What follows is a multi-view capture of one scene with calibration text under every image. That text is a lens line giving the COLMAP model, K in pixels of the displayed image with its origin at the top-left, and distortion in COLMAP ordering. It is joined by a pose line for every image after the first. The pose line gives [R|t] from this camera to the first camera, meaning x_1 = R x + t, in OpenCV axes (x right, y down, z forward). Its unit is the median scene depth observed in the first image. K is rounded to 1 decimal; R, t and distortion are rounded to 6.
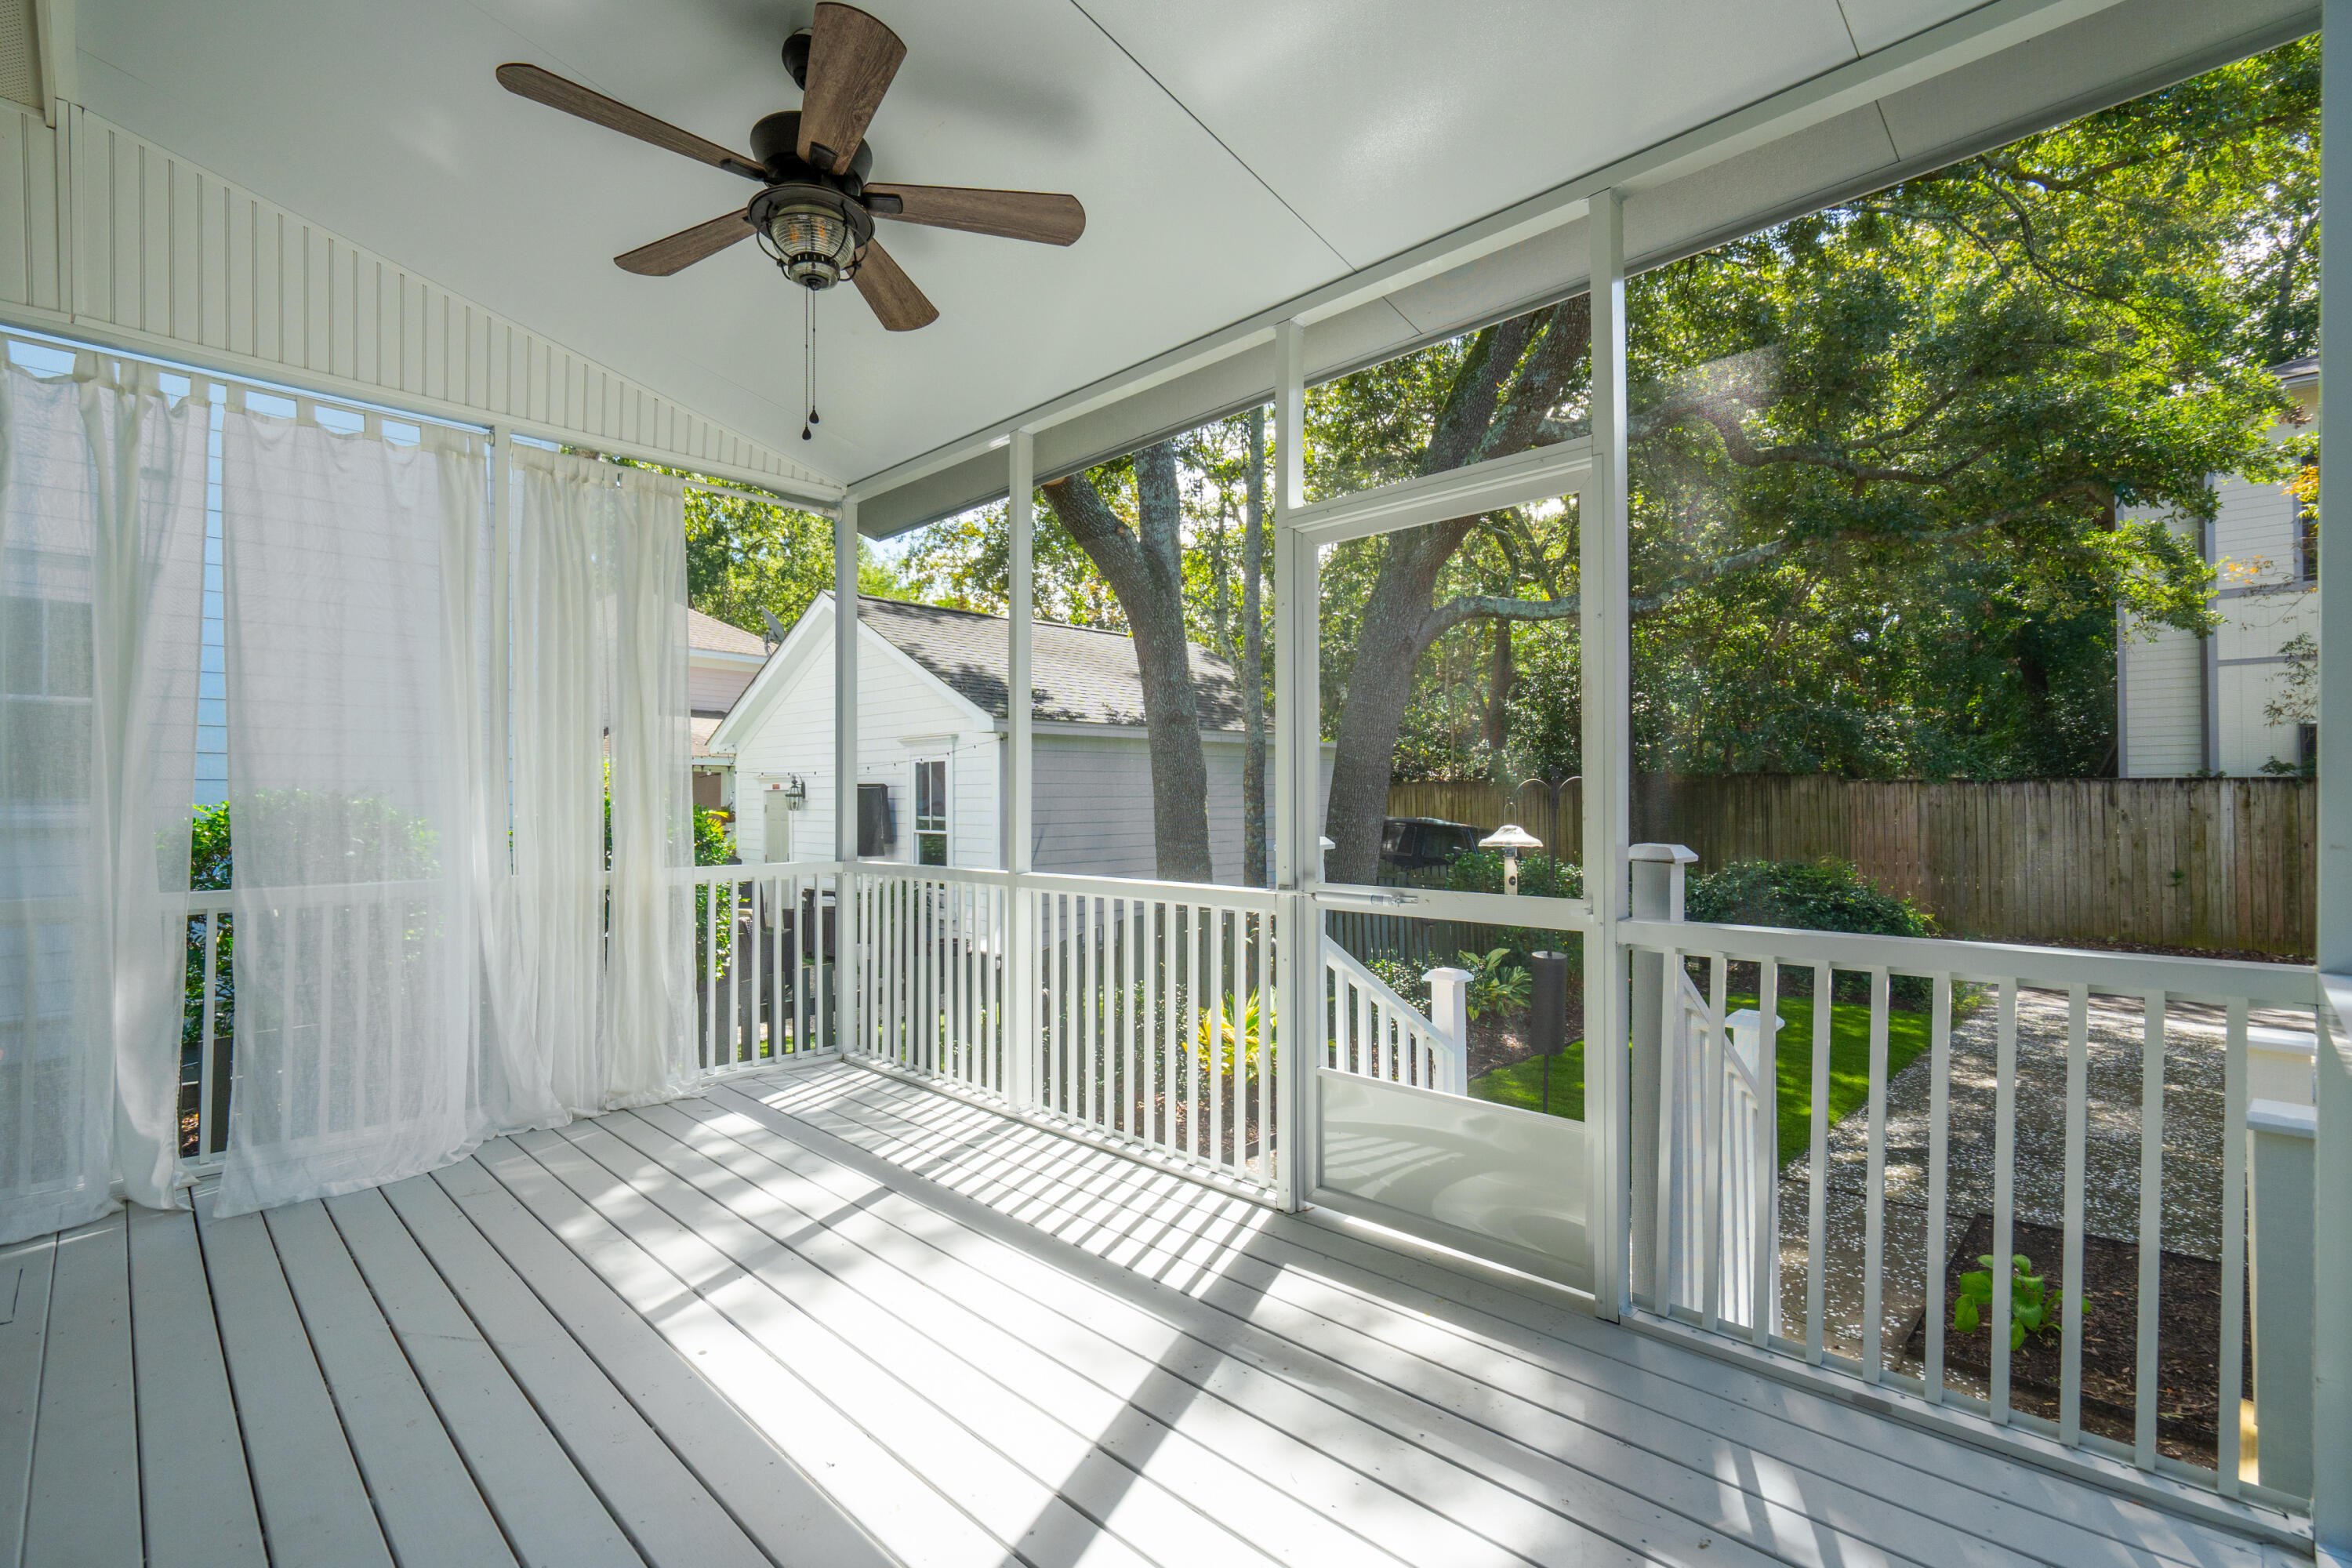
lens RADIAL K [[1068.1, 0, 1175.9], [0, 1068.1, 792.2], [0, 0, 1]] dist [-0.008670, 0.003389]
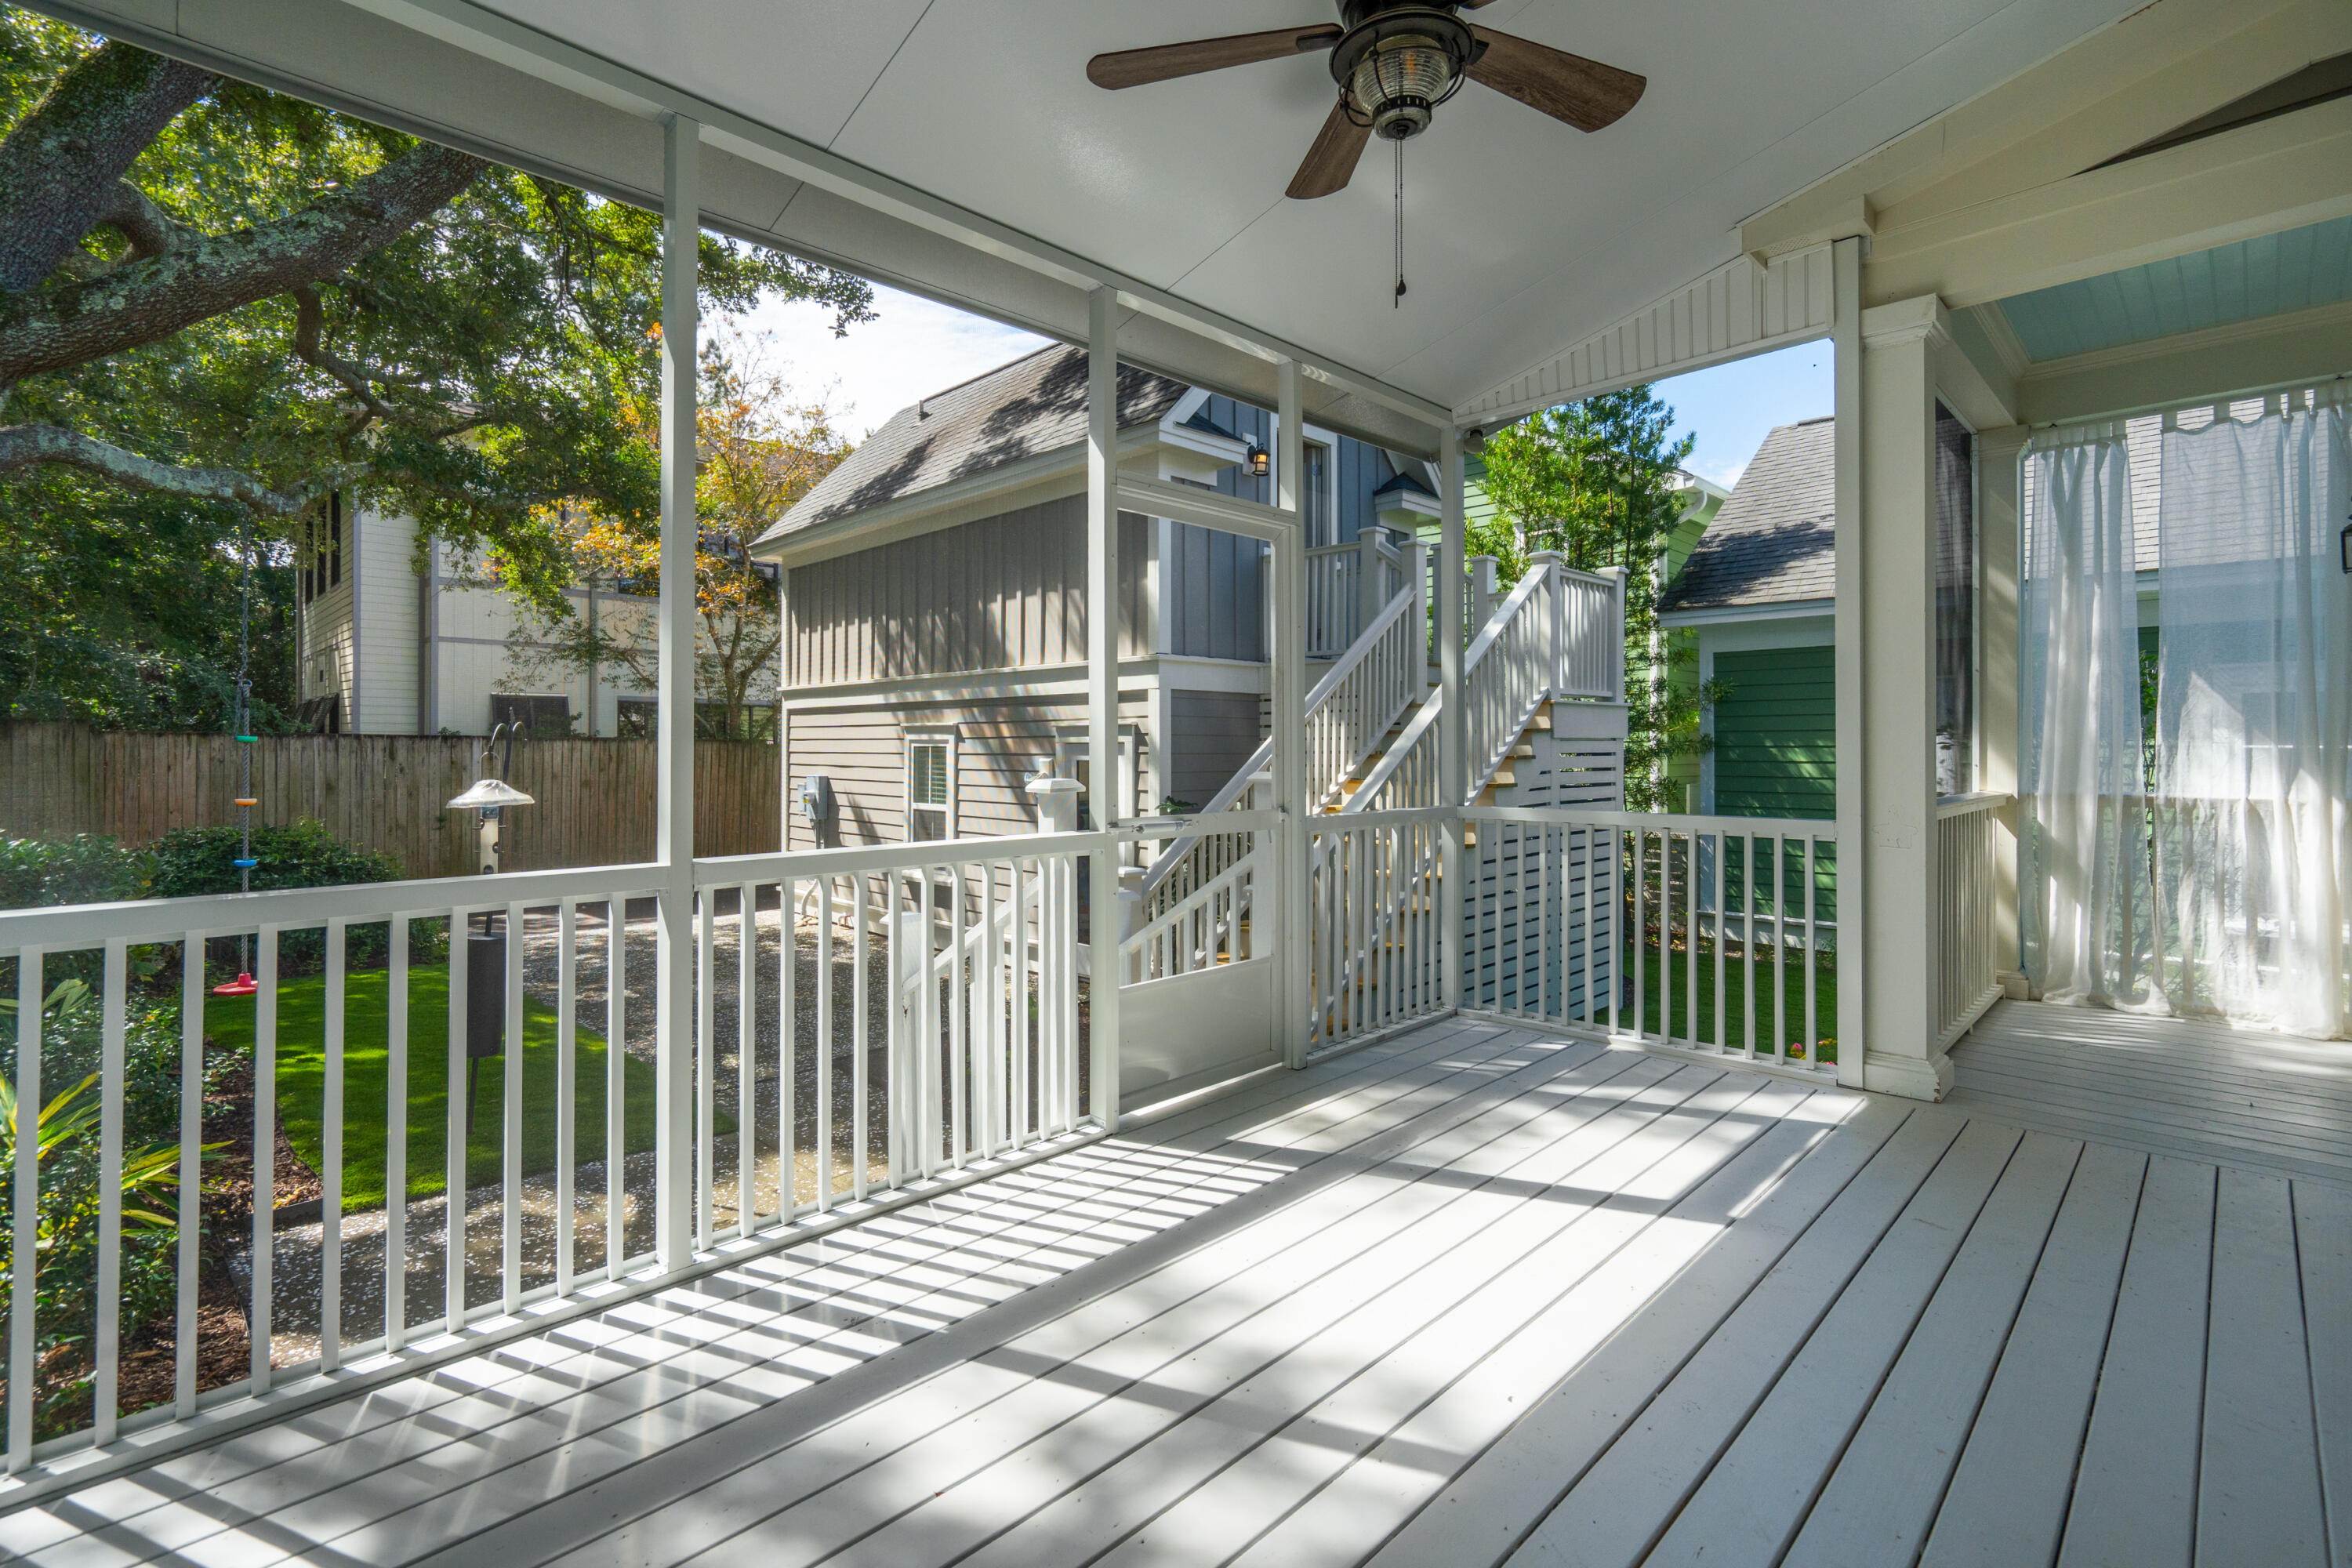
lens RADIAL K [[1068.1, 0, 1157.7], [0, 1068.1, 750.5], [0, 0, 1]] dist [-0.008670, 0.003389]
pose [[0.012533, 0.004861, 0.999910, -0.800520], [-0.005470, 0.999974, -0.004792, 0.016152], [-0.999906, -0.005409, 0.012560, 0.793009]]
